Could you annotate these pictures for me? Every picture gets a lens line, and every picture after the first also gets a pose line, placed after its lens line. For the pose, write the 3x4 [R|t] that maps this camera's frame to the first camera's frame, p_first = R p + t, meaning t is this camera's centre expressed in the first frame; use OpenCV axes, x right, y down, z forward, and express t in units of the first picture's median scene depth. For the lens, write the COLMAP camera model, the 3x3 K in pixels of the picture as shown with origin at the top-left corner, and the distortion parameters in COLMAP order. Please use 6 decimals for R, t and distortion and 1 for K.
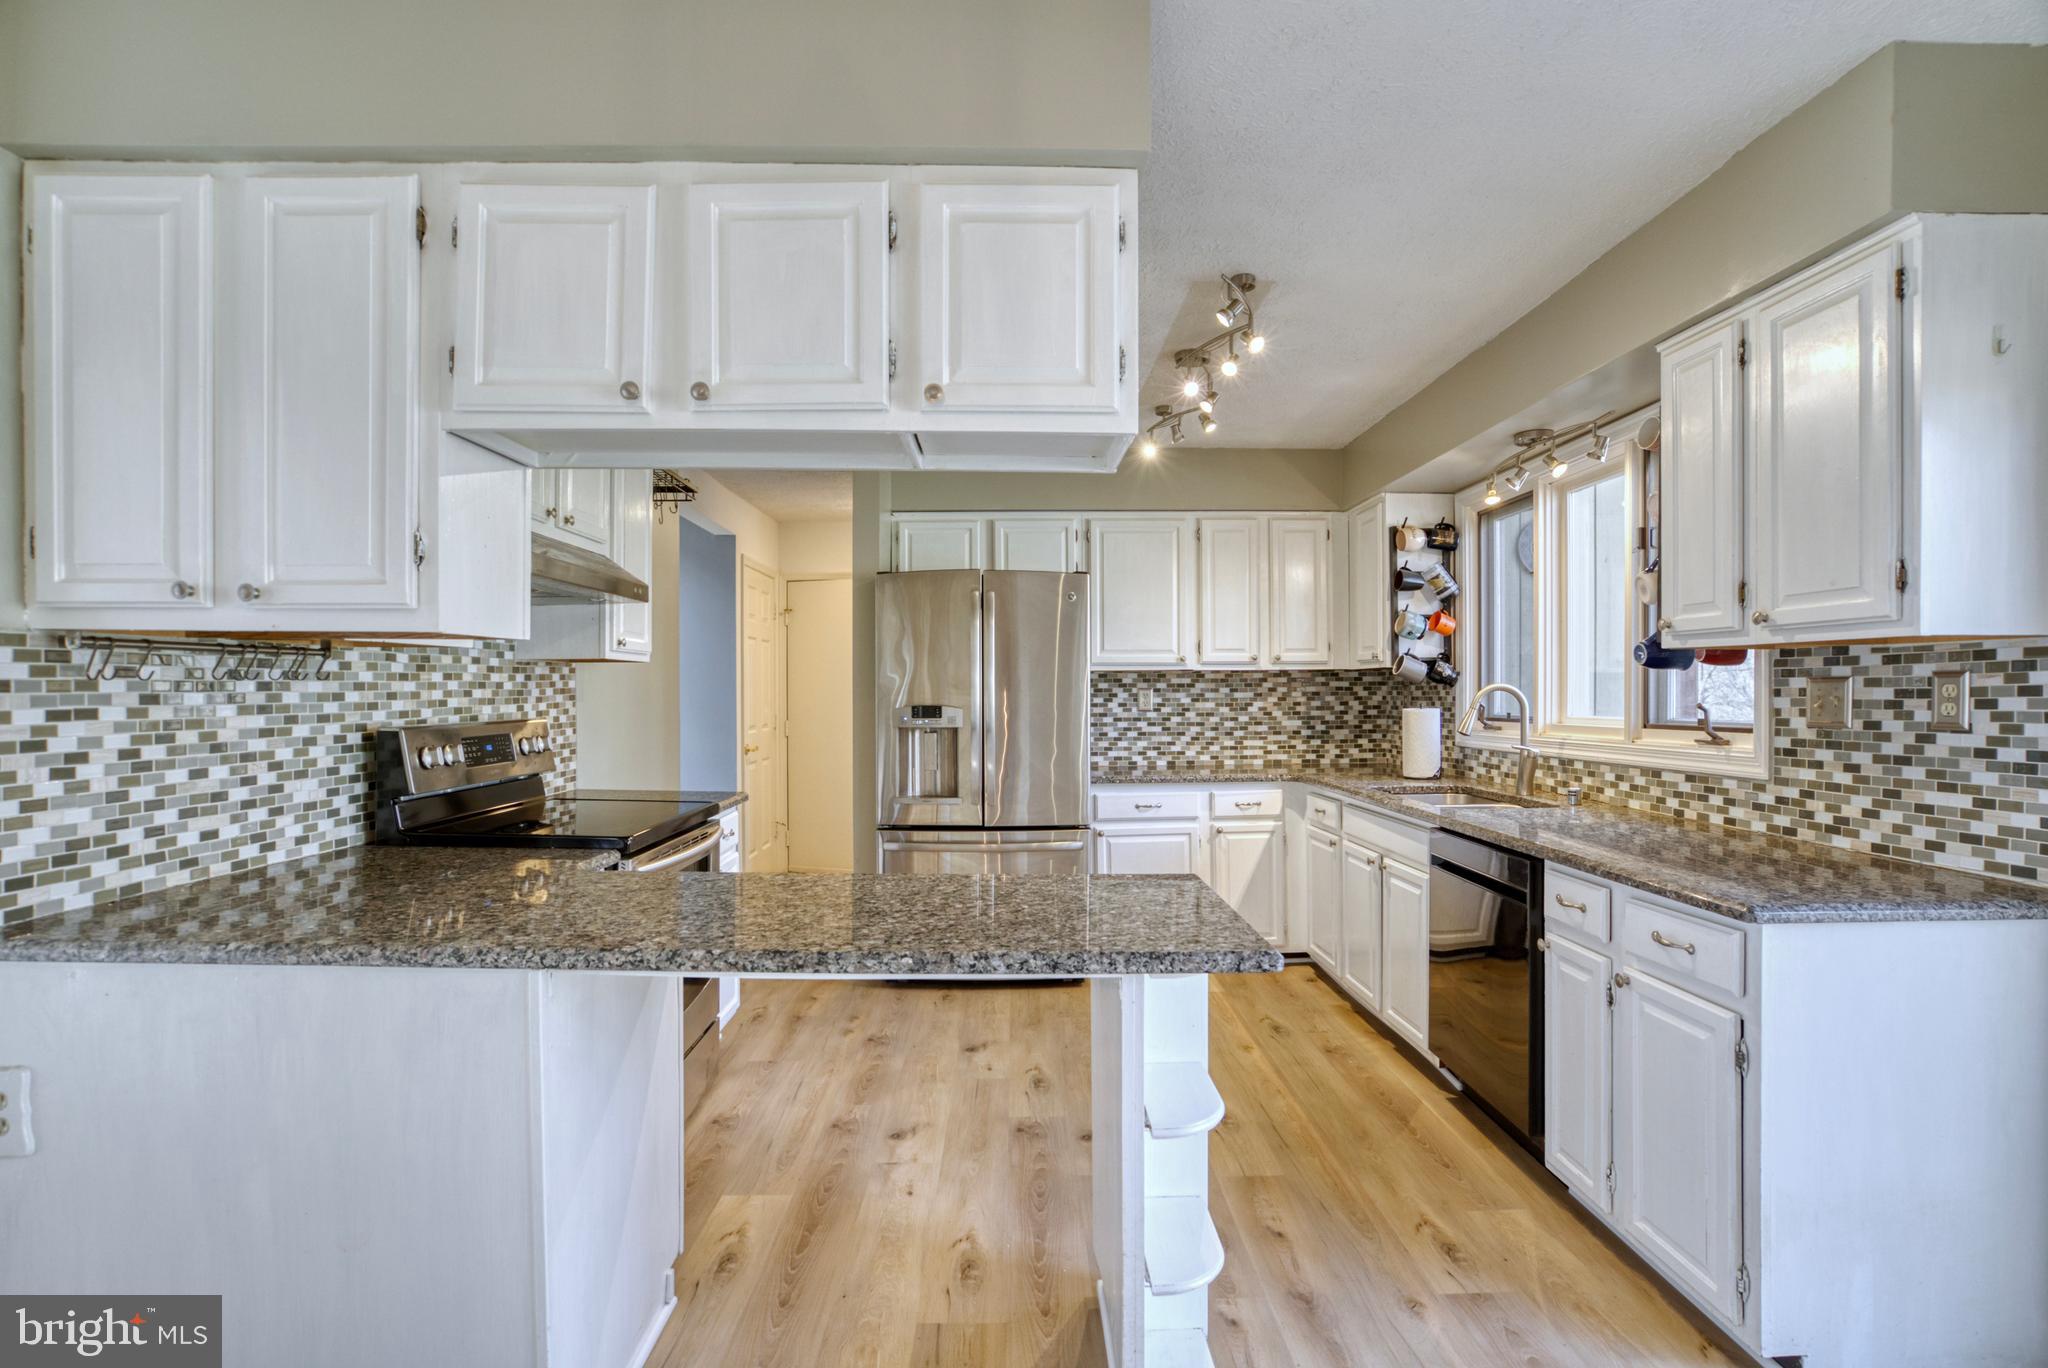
lens RADIAL K [[974.1, 0, 1024.8], [0, 974.1, 666.9], [0, 0, 1]] dist [-0.038554, 0.012494]
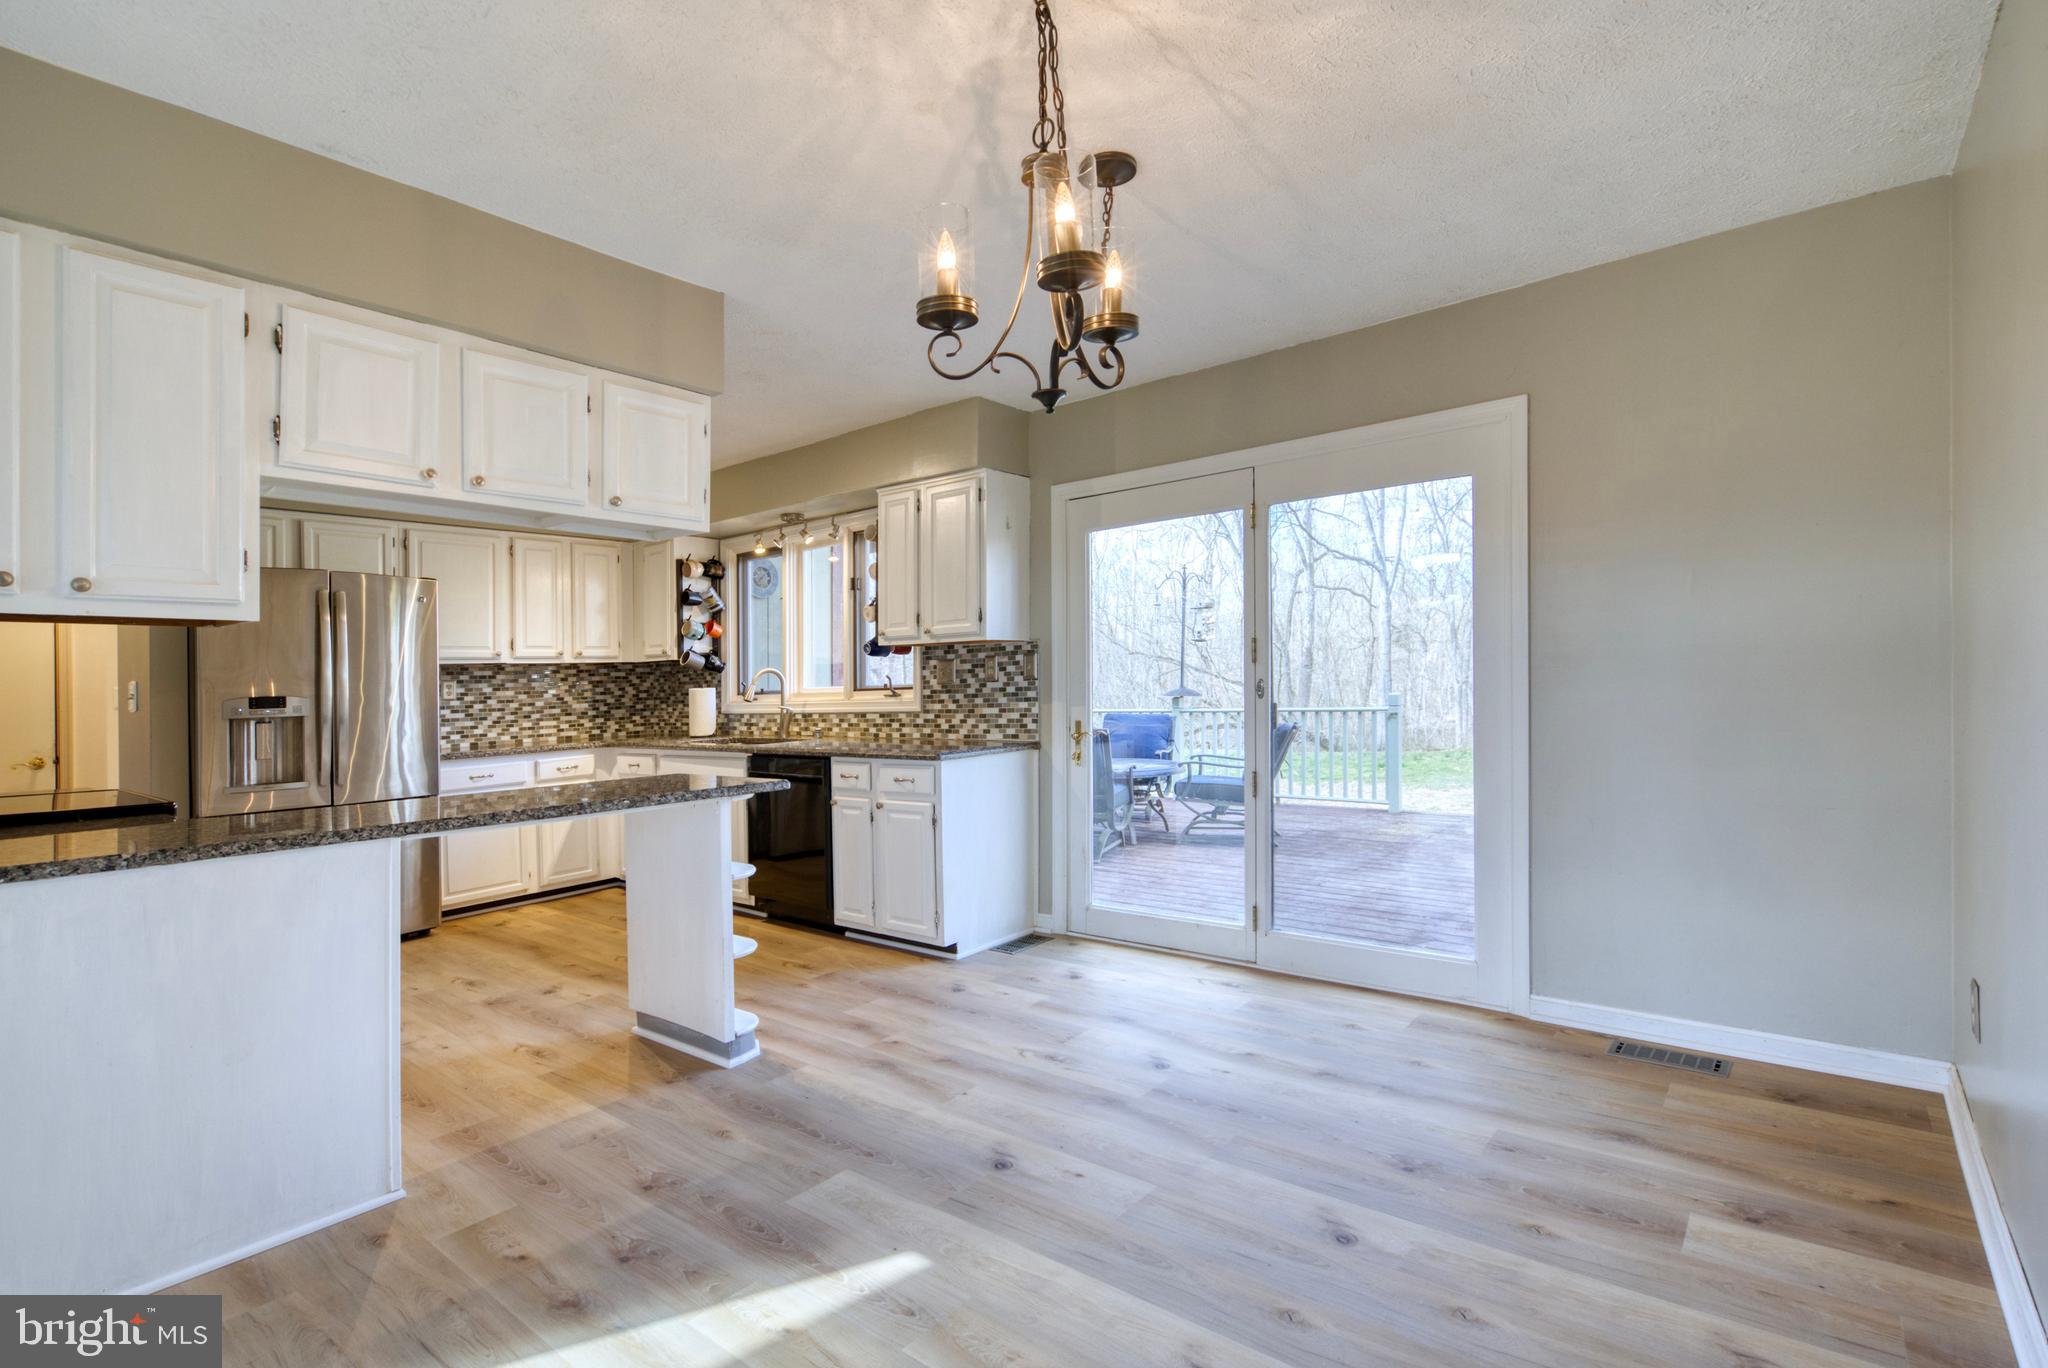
lens RADIAL K [[974.1, 0, 1062.8], [0, 974.1, 616.7], [0, 0, 1]] dist [-0.038554, 0.012494]
pose [[0.626889, 0.032529, 0.778429, -0.569809], [0.009975, 0.998711, -0.049767, 0.022852], [-0.779045, 0.038963, 0.625757, -0.465315]]
